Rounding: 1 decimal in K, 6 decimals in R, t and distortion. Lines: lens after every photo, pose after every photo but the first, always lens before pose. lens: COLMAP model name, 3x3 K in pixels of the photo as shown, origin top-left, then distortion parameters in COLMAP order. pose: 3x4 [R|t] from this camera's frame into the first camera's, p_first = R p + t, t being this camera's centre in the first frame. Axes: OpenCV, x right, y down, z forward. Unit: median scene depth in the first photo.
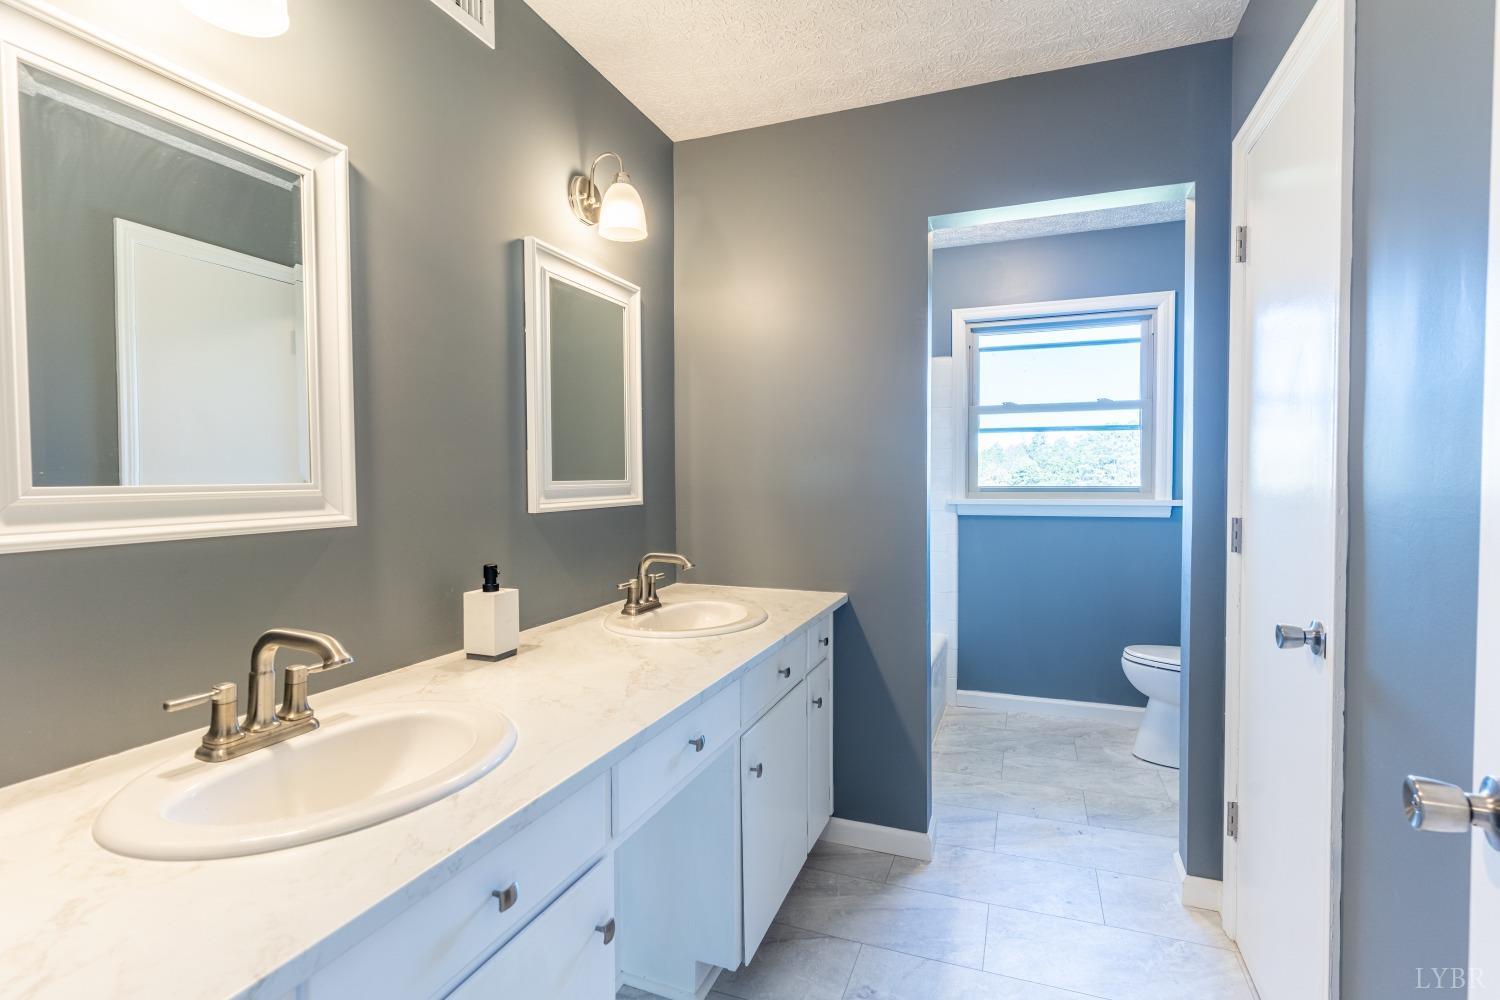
lens RADIAL K [[717.5, 0, 754.5], [0, 717.5, 493.3], [0, 0, 1]] dist [0.000564, 0.001749]
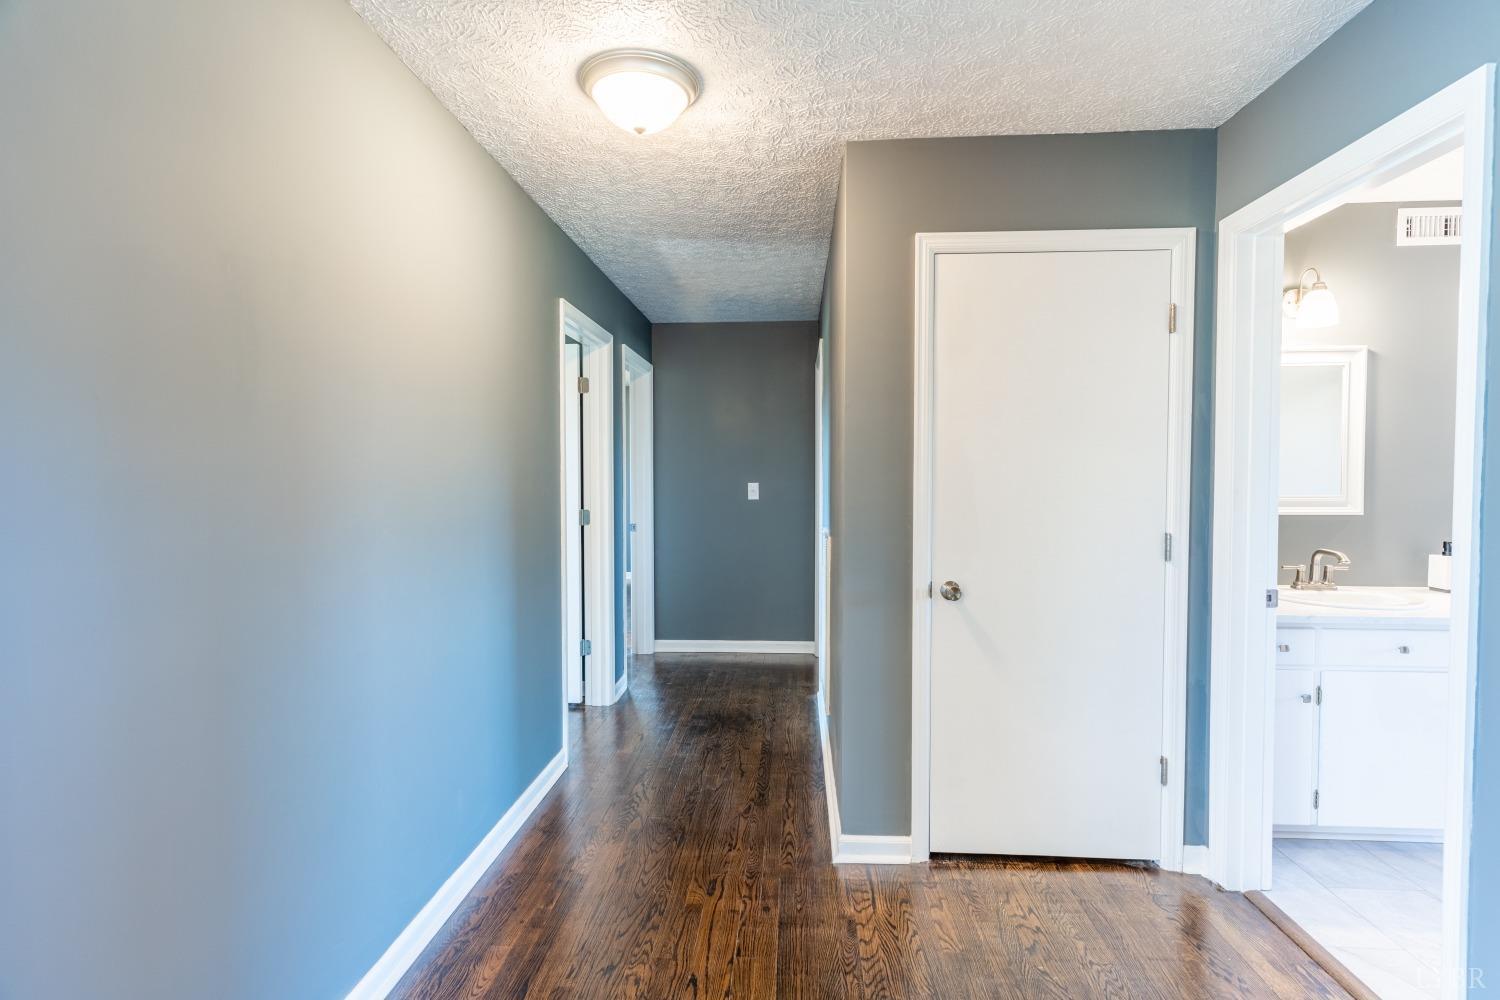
lens RADIAL K [[717.5, 0, 751.1], [0, 717.5, 500.6], [0, 0, 1]] dist [0.000564, 0.001749]
pose [[0.295929, 0.038276, -0.954443, 1.297762], [-0.025405, 0.999159, 0.032193, -0.028784], [0.954872, 0.014721, 0.296652, -1.893481]]
